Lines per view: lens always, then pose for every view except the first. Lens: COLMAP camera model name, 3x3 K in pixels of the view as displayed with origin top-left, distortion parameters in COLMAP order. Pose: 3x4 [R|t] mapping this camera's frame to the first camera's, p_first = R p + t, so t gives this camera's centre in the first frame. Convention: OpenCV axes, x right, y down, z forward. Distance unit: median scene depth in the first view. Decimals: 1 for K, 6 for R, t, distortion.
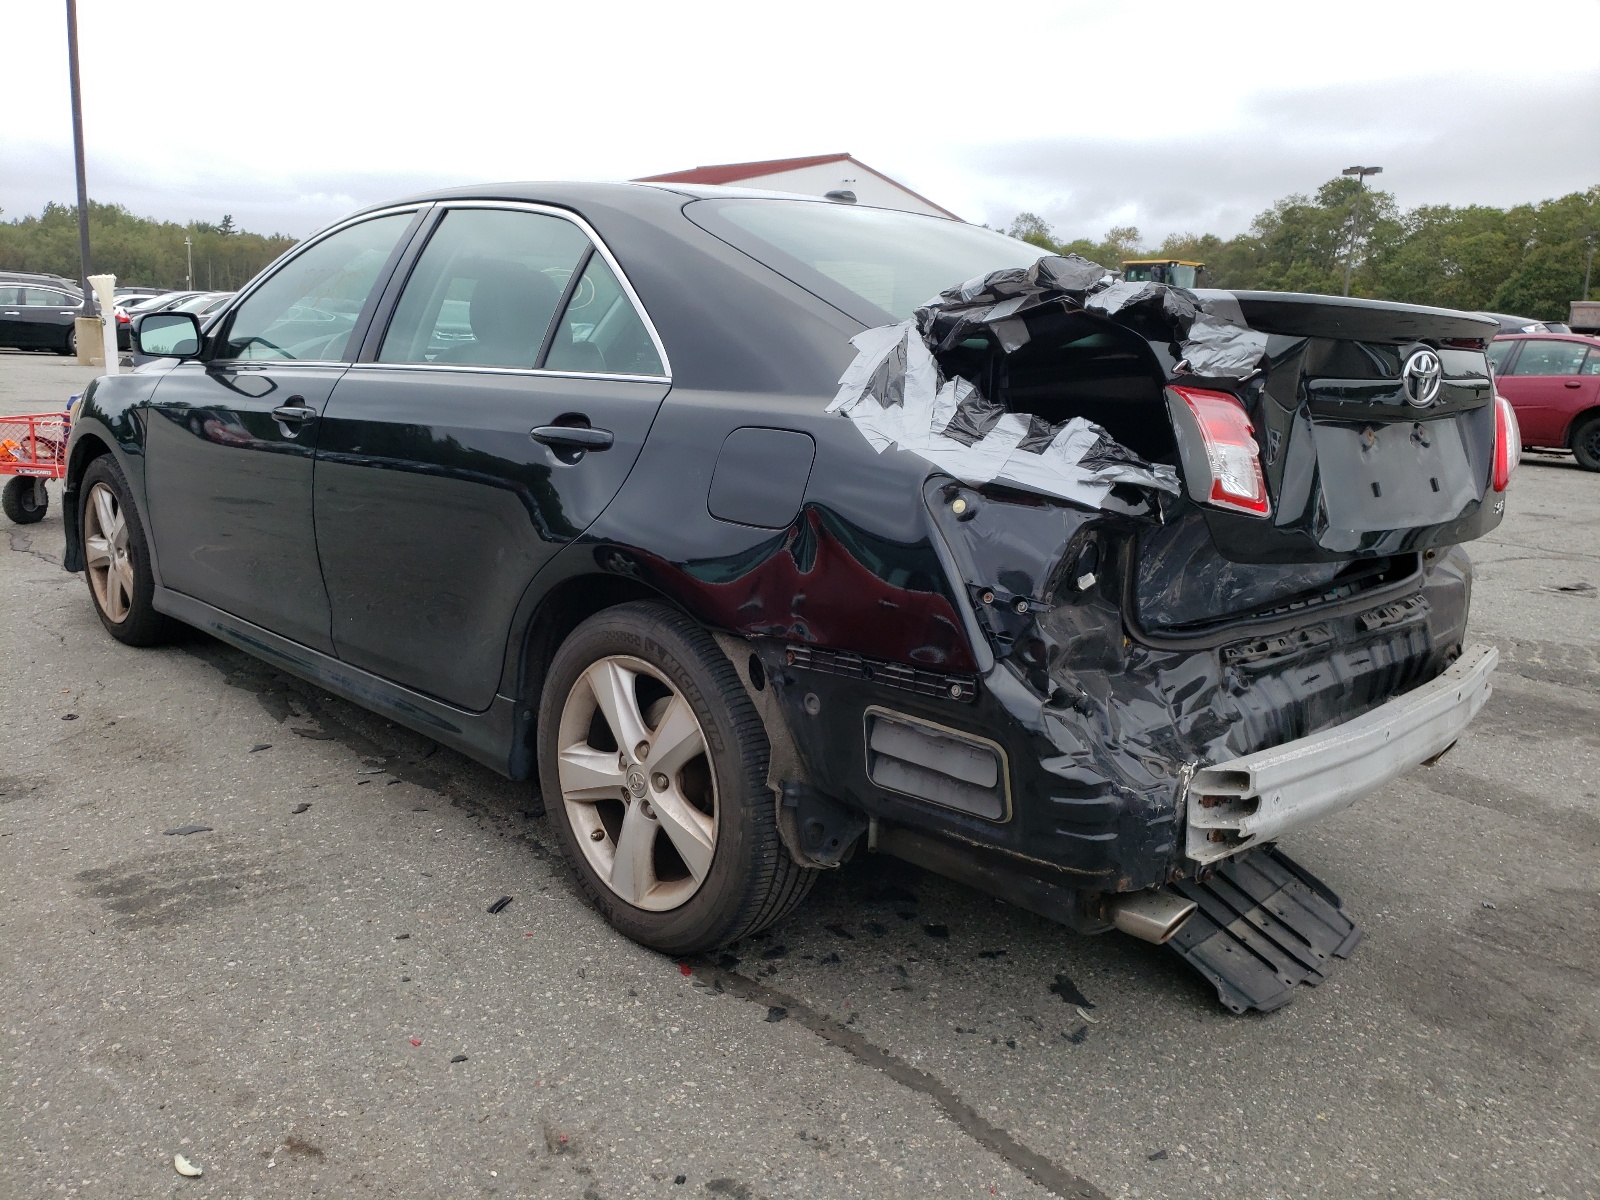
lens RADIAL K [[1207.2, 0, 798.7], [0, 1207.2, 589.5], [0, 0, 1]] dist [0.034003, -0.002912]
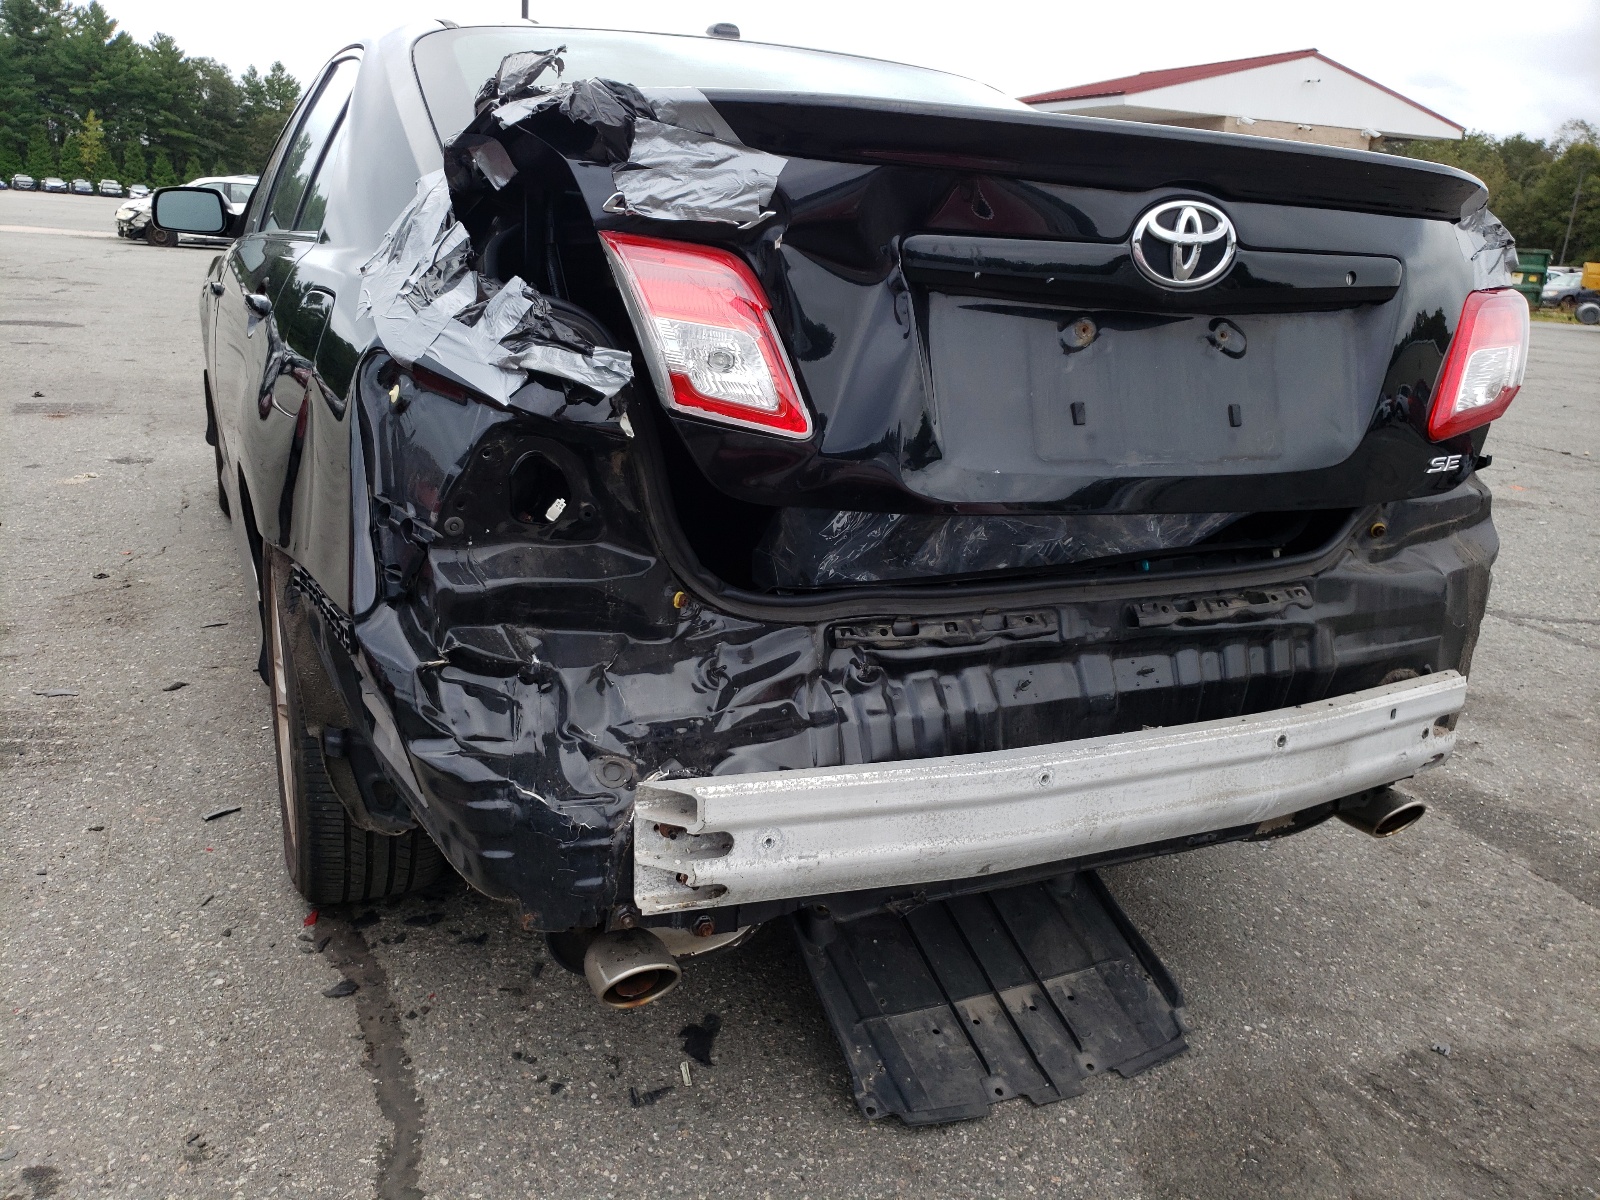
lens RADIAL K [[1217.3, 0, 800.0], [0, 1217.3, 607.4], [0, 0, 1]] dist [0.033212, -0.007321]
pose [[0.937524, 0.109572, -0.330215, 0.633363], [-0.086376, 0.992701, 0.084166, -0.022640], [0.337027, -0.050385, 0.940146, 0.356881]]
